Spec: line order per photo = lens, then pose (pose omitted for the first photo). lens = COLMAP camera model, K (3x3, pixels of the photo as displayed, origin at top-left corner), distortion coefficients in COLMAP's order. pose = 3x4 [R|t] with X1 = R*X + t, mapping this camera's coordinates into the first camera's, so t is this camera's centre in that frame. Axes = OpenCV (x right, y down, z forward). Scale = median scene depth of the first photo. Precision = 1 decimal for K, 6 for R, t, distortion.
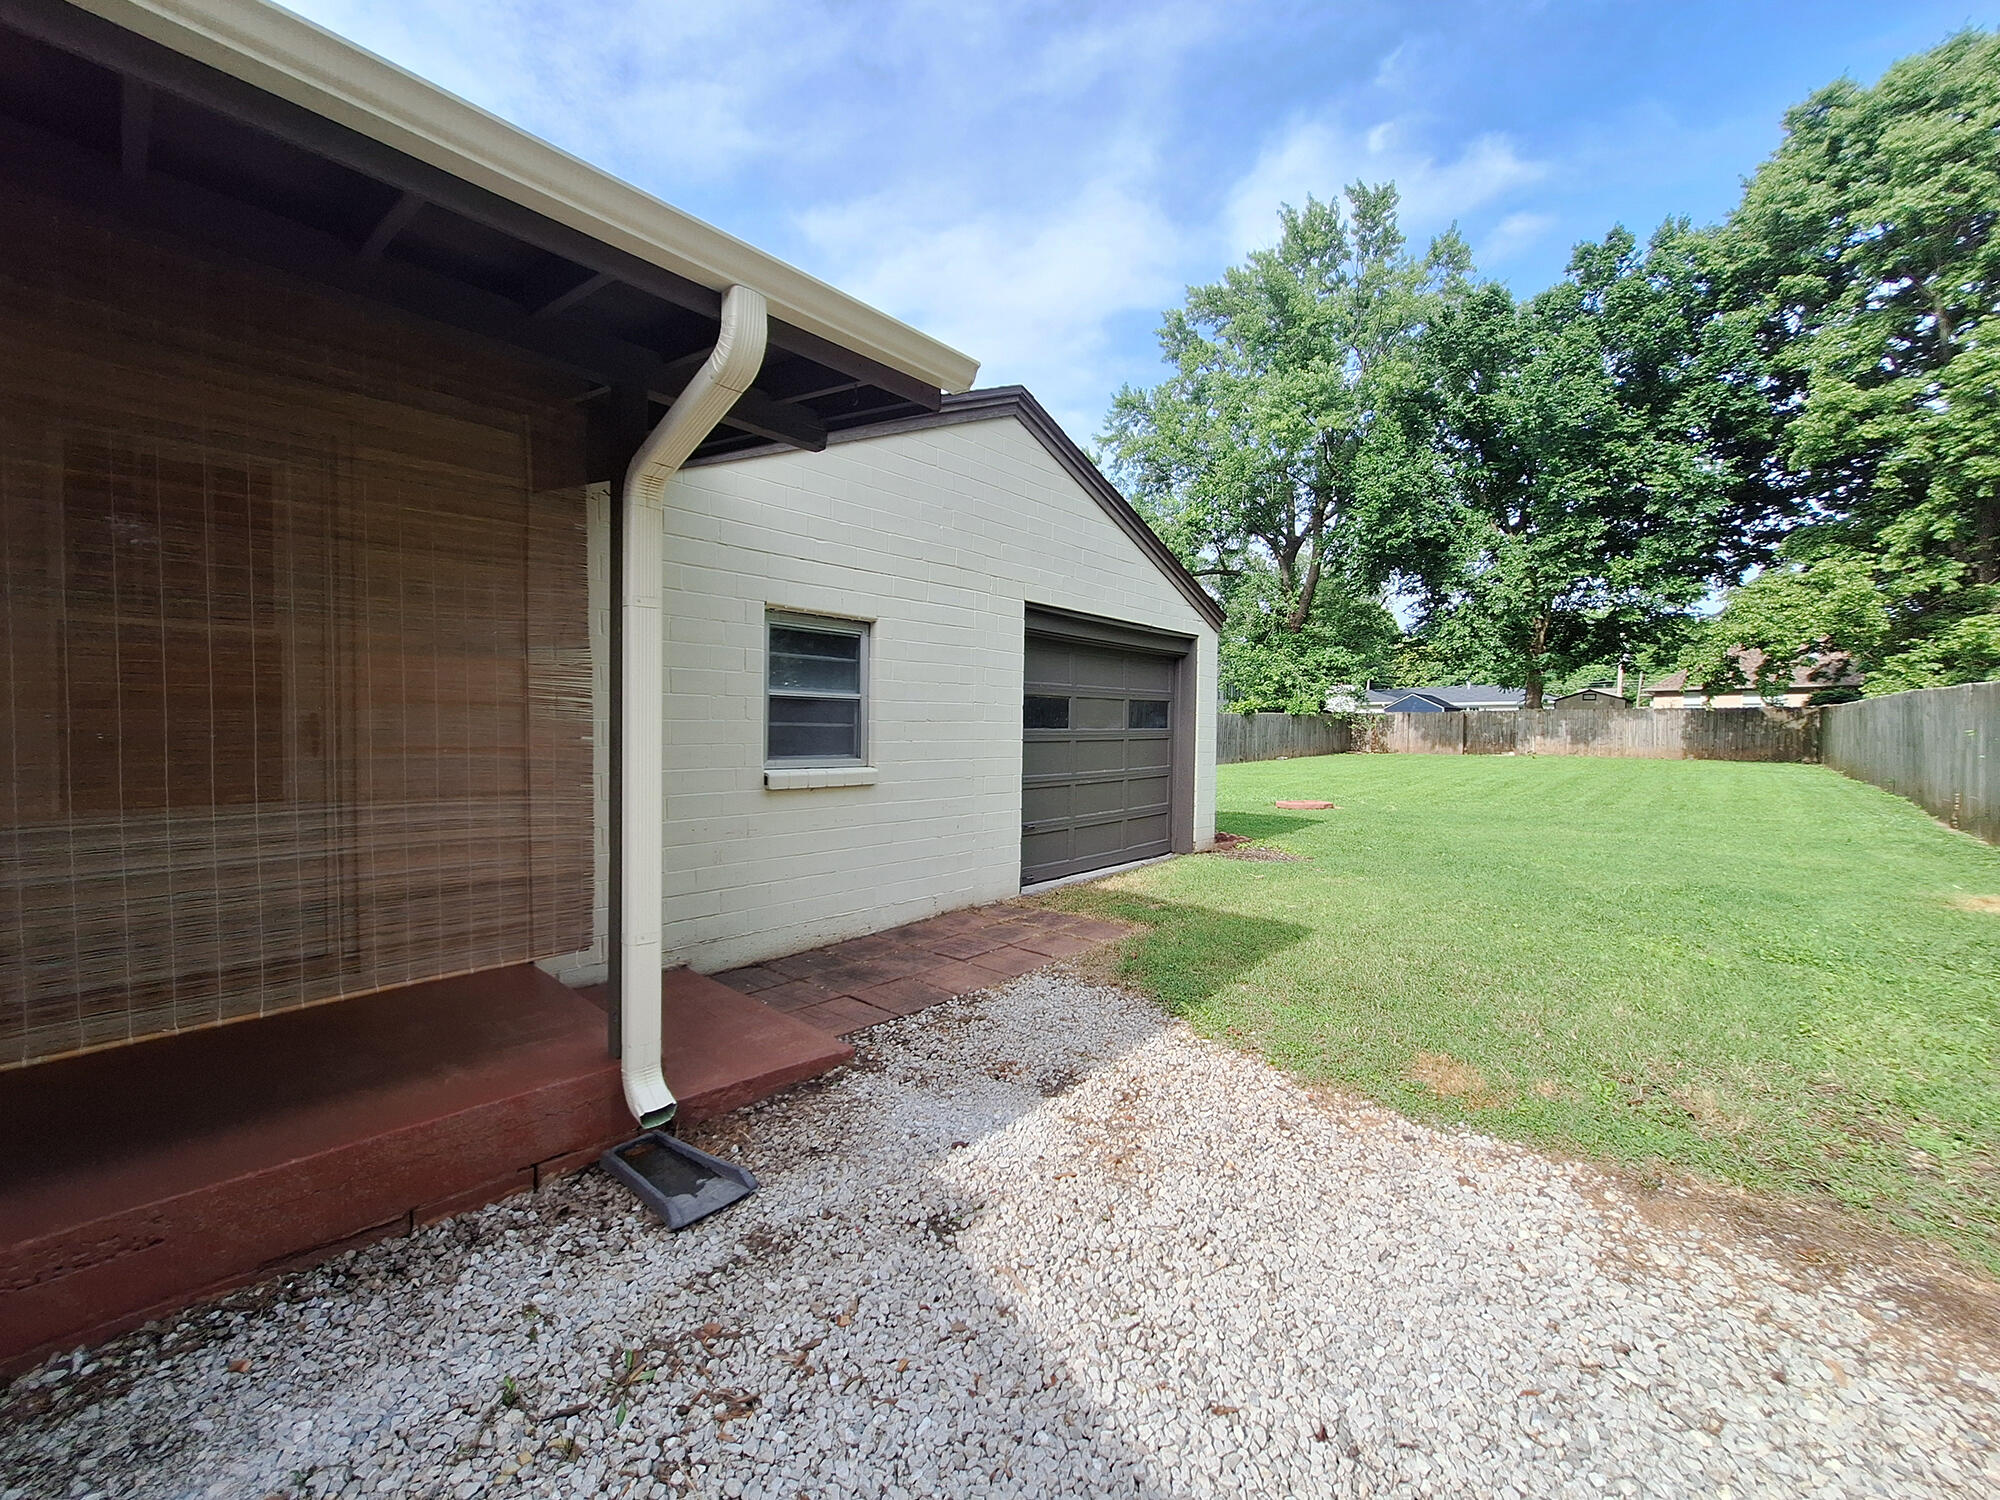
lens RADIAL K [[803.6, 0, 1001.4], [0, 803.6, 749.9], [0, 0, 1]] dist [0.001269, 0.000078]
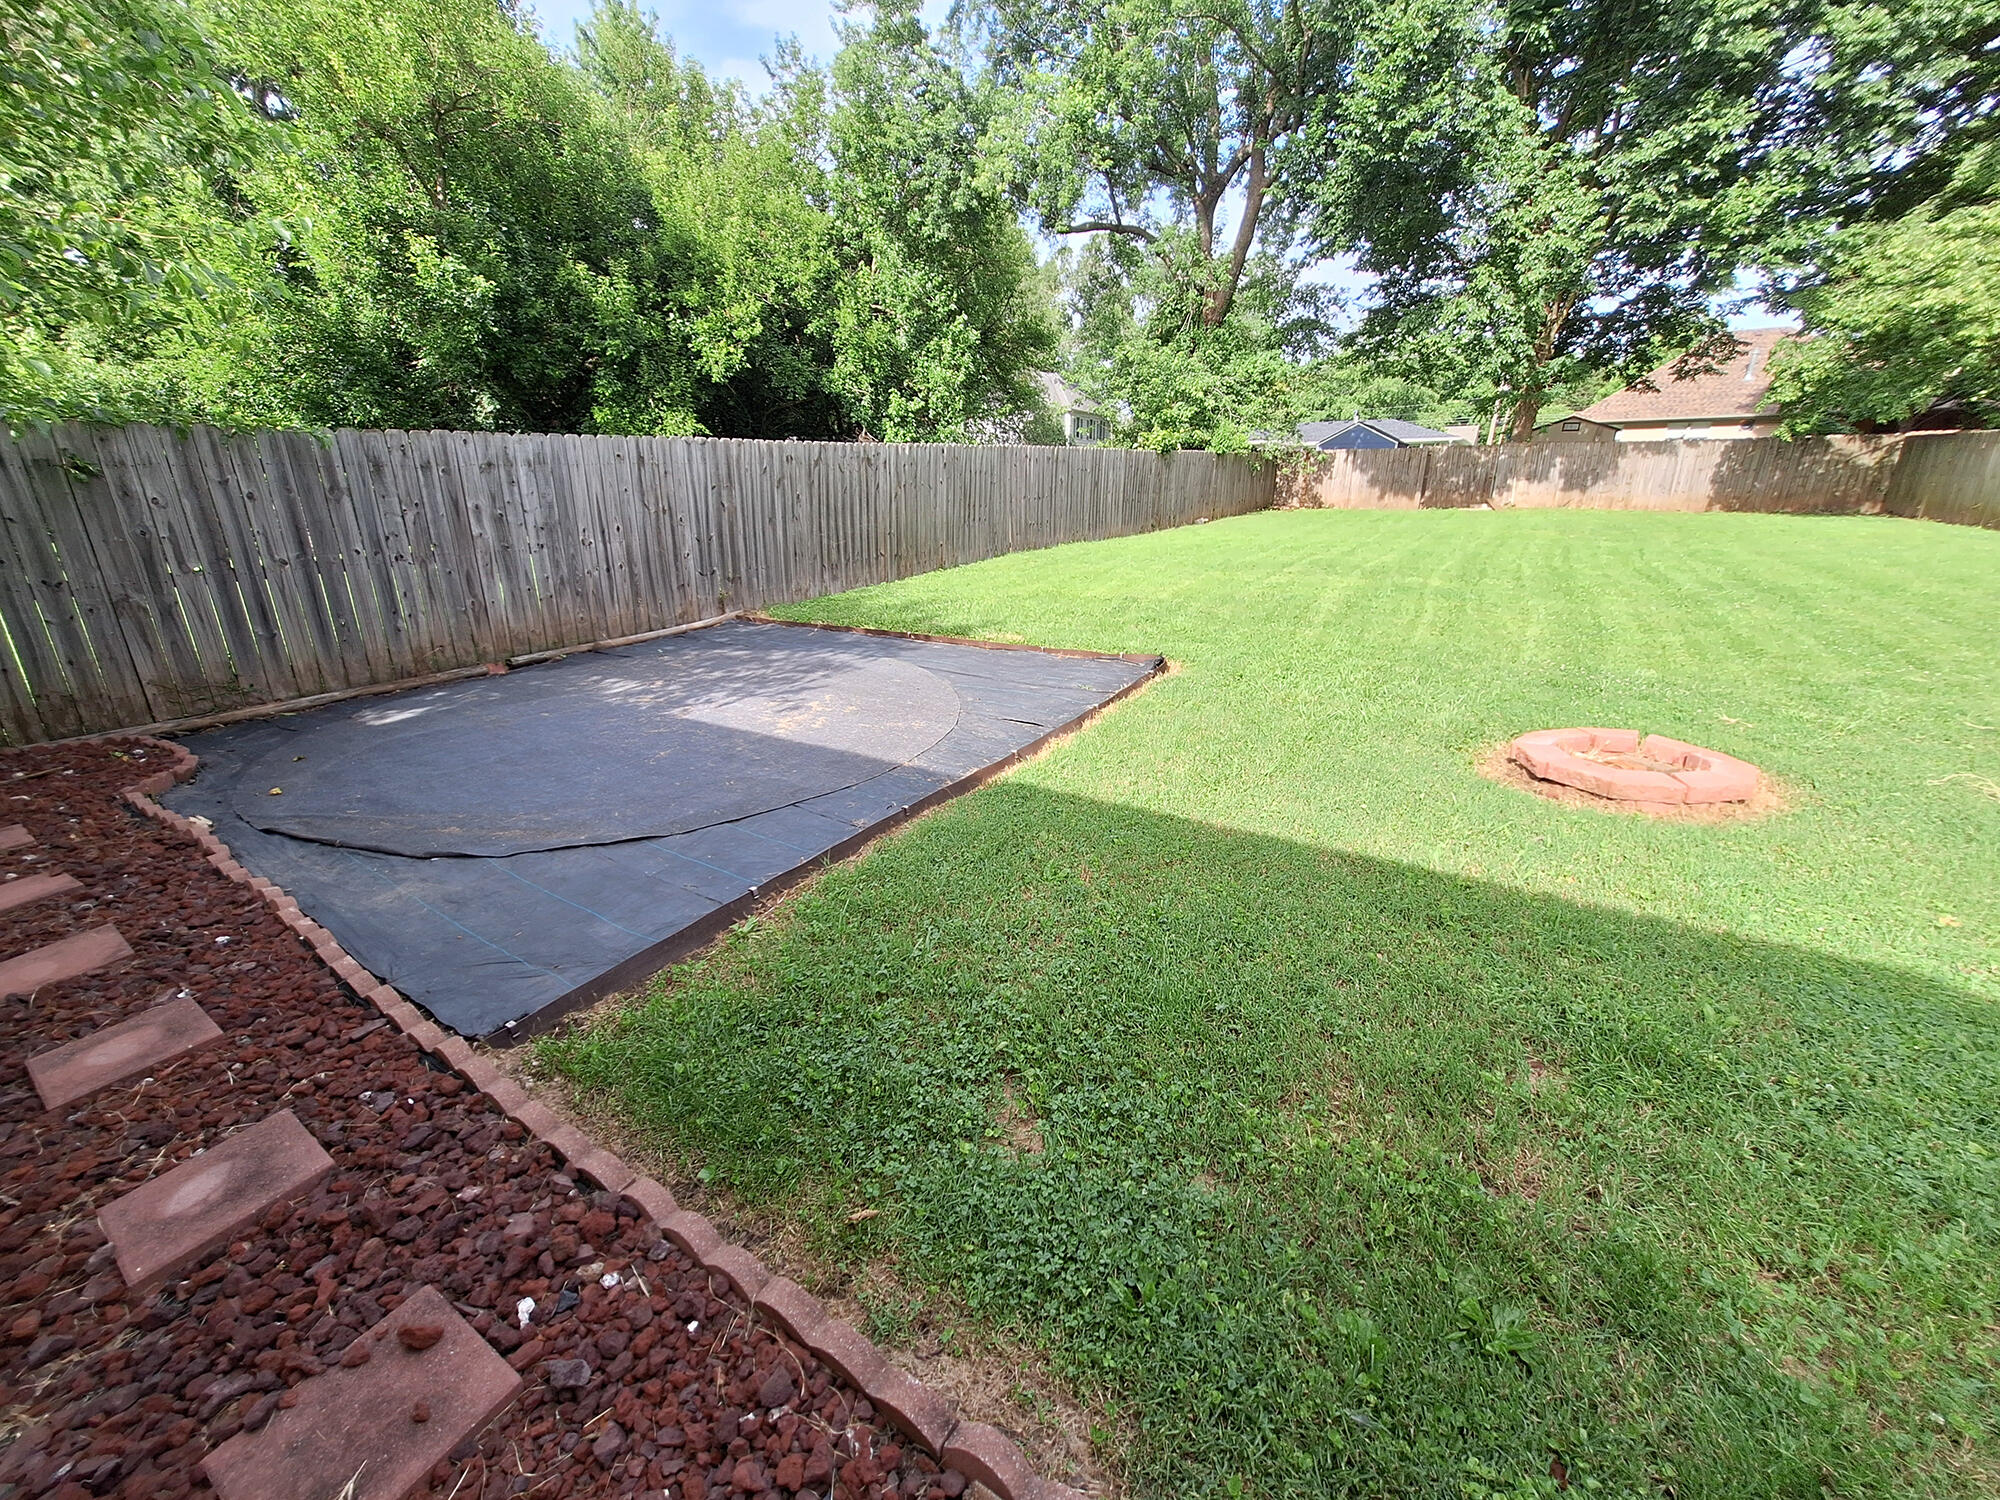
lens RADIAL K [[783.6, 0, 994.7], [0, 783.6, 748.8], [0, 0, 1]] dist [-0.001376, 0.001010]
pose [[0.985291, -0.069003, 0.156335, 0.052058], [0.018058, 0.951769, 0.306284, -0.011679], [-0.169930, -0.298956, 0.939015, 0.317345]]
